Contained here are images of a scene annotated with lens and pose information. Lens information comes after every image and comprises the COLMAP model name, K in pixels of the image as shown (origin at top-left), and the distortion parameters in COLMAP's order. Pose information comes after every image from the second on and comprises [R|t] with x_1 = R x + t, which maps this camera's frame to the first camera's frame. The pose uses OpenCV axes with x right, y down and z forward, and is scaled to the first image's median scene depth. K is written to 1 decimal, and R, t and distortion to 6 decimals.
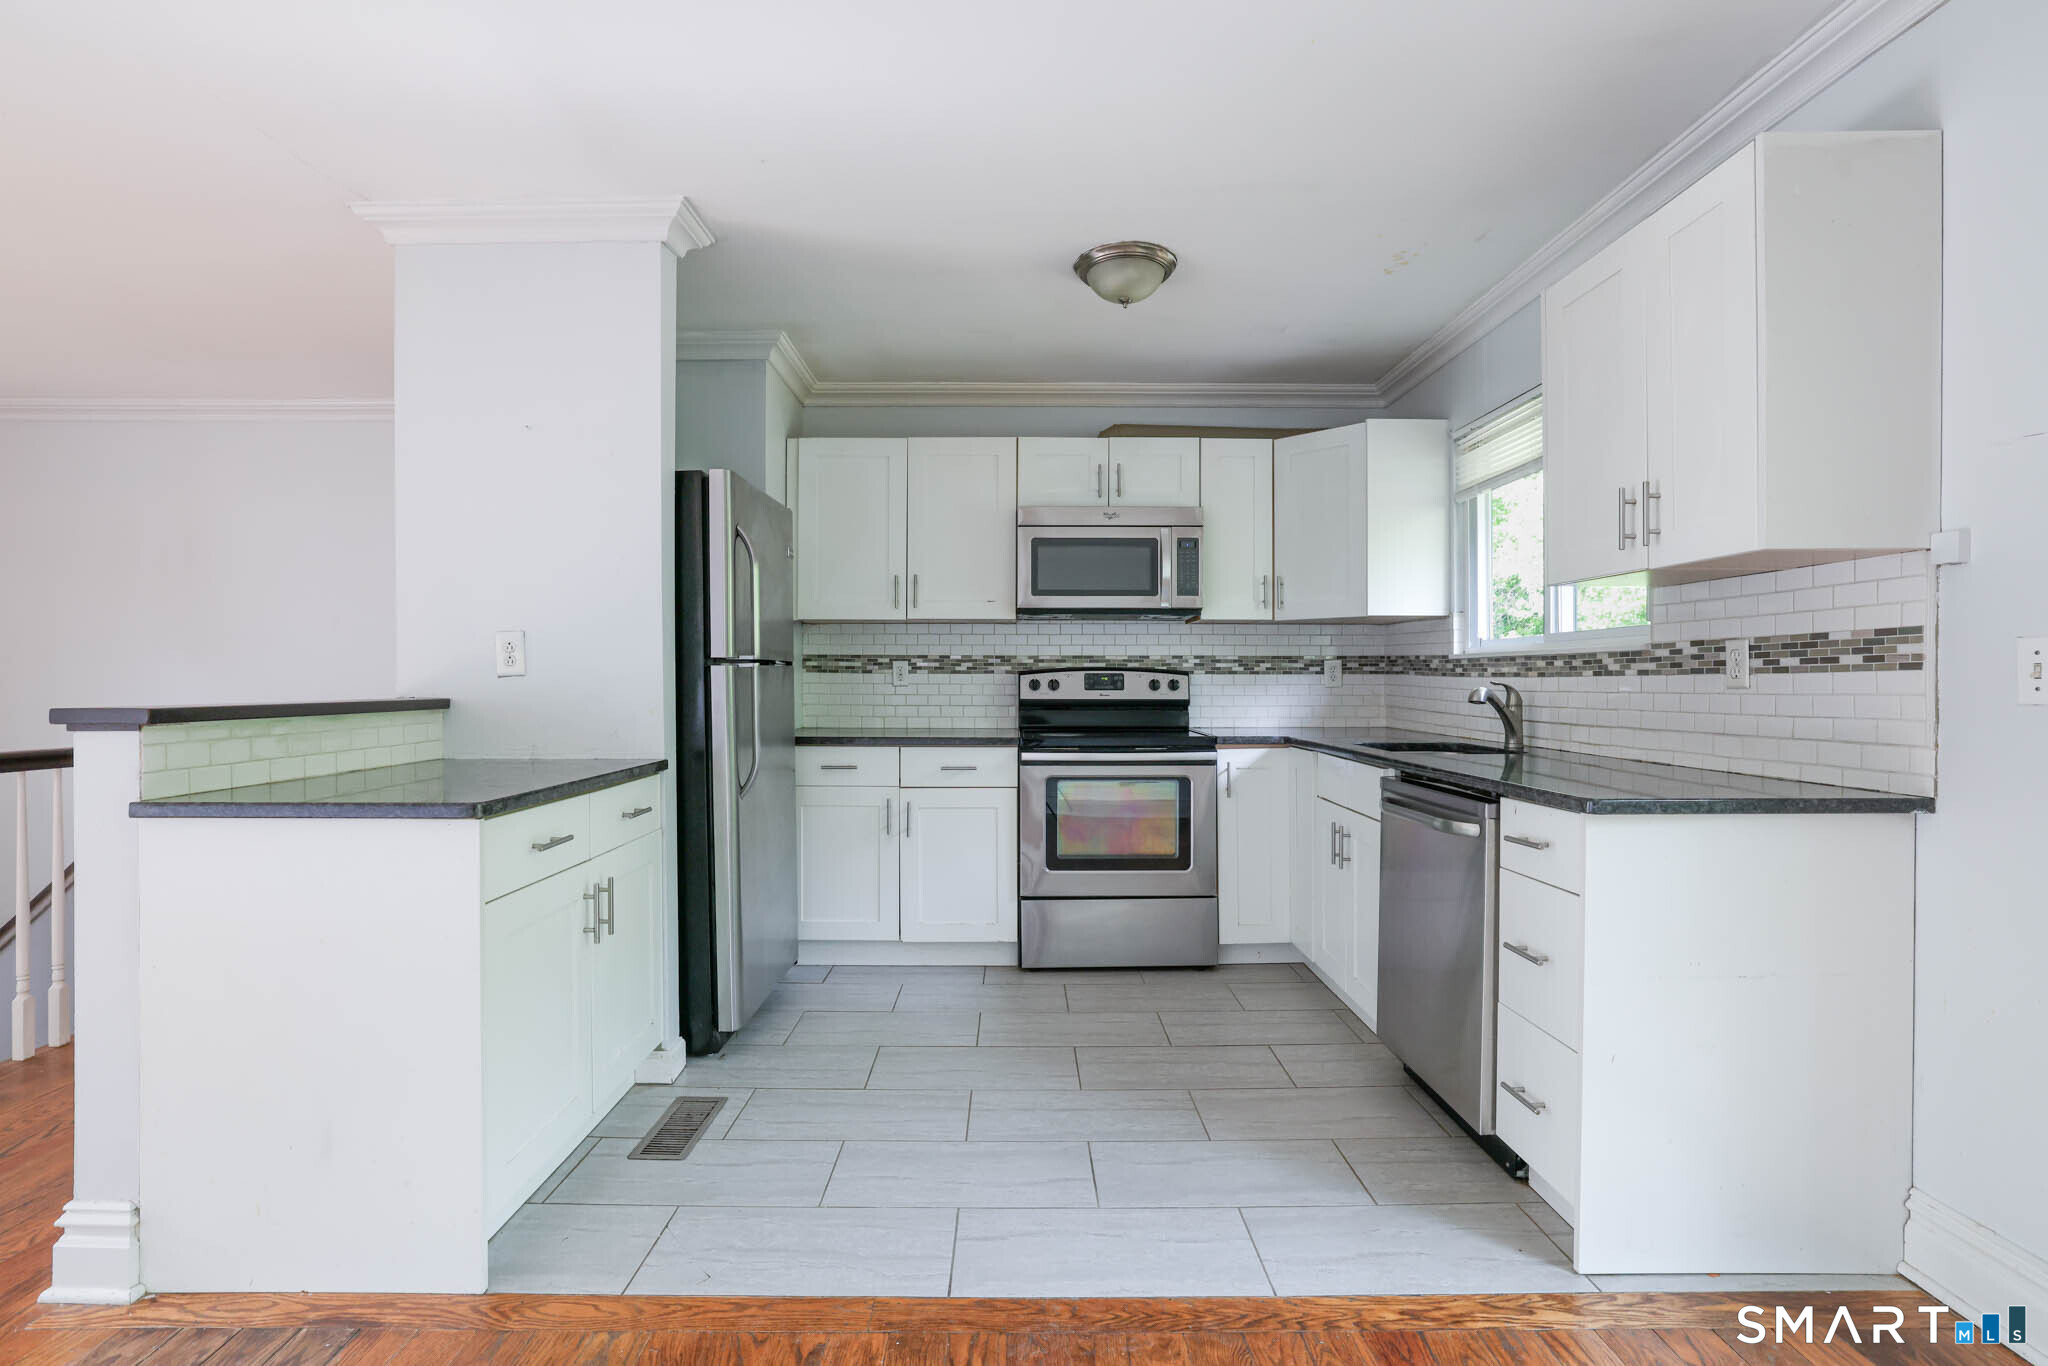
lens RADIAL K [[963.7, 0, 1024.0], [0, 963.7, 683.0], [0, 0, 1]] dist [-0.044930, 0.019012]
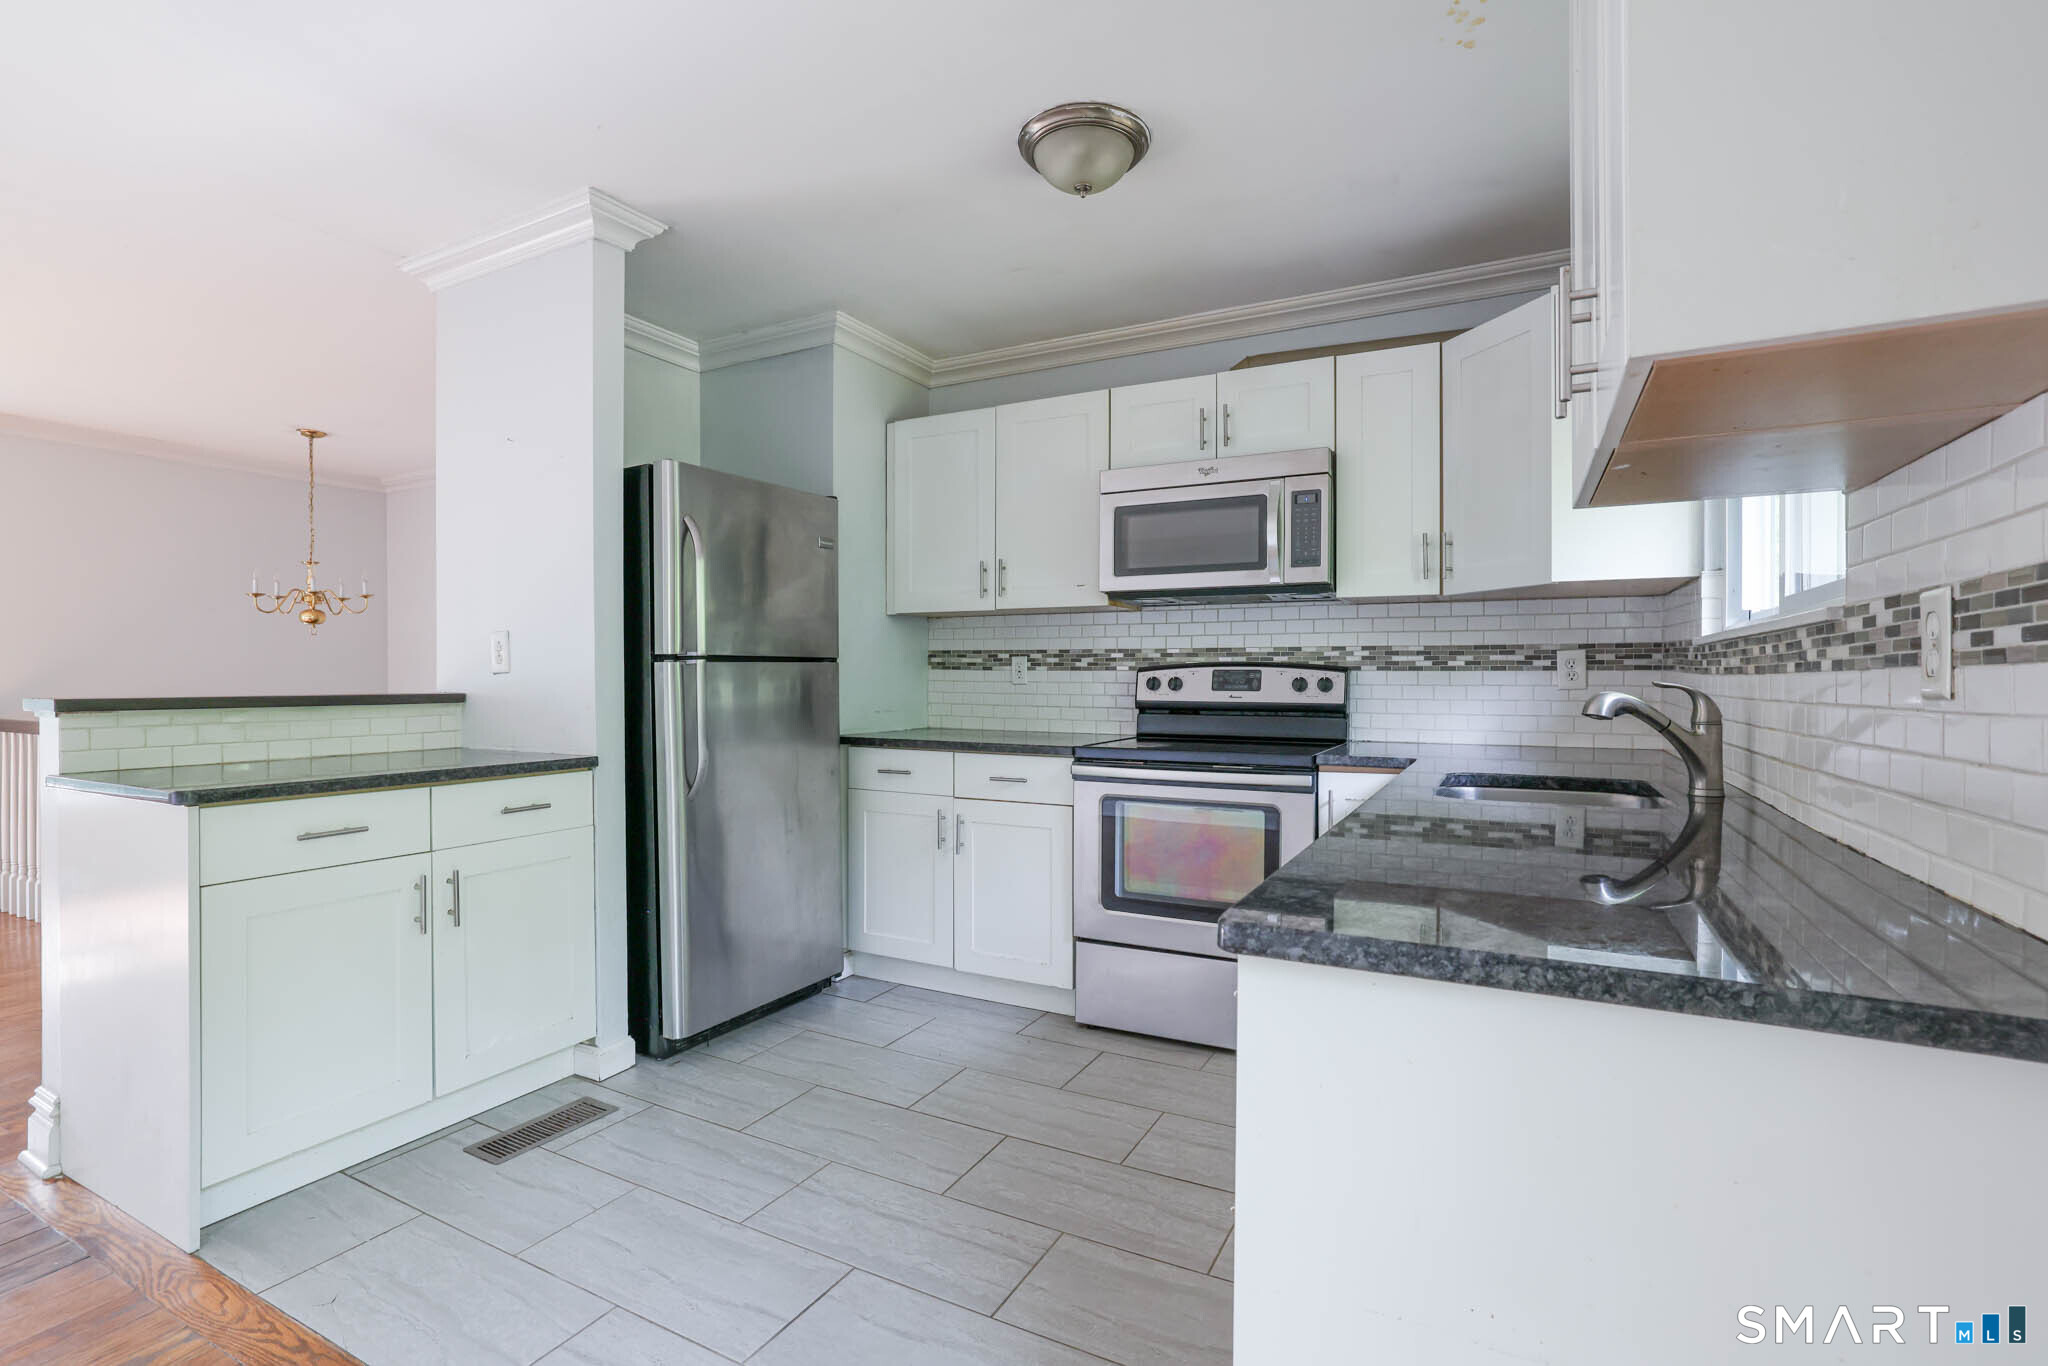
lens RADIAL K [[963.7, 0, 1024.0], [0, 963.7, 683.0], [0, 0, 1]] dist [-0.044930, 0.019012]
pose [[0.877743, 0.004519, -0.479111, 0.331490], [-0.003445, 0.999989, 0.003121, -0.000976], [0.479120, -0.001089, 0.877749, 0.227700]]
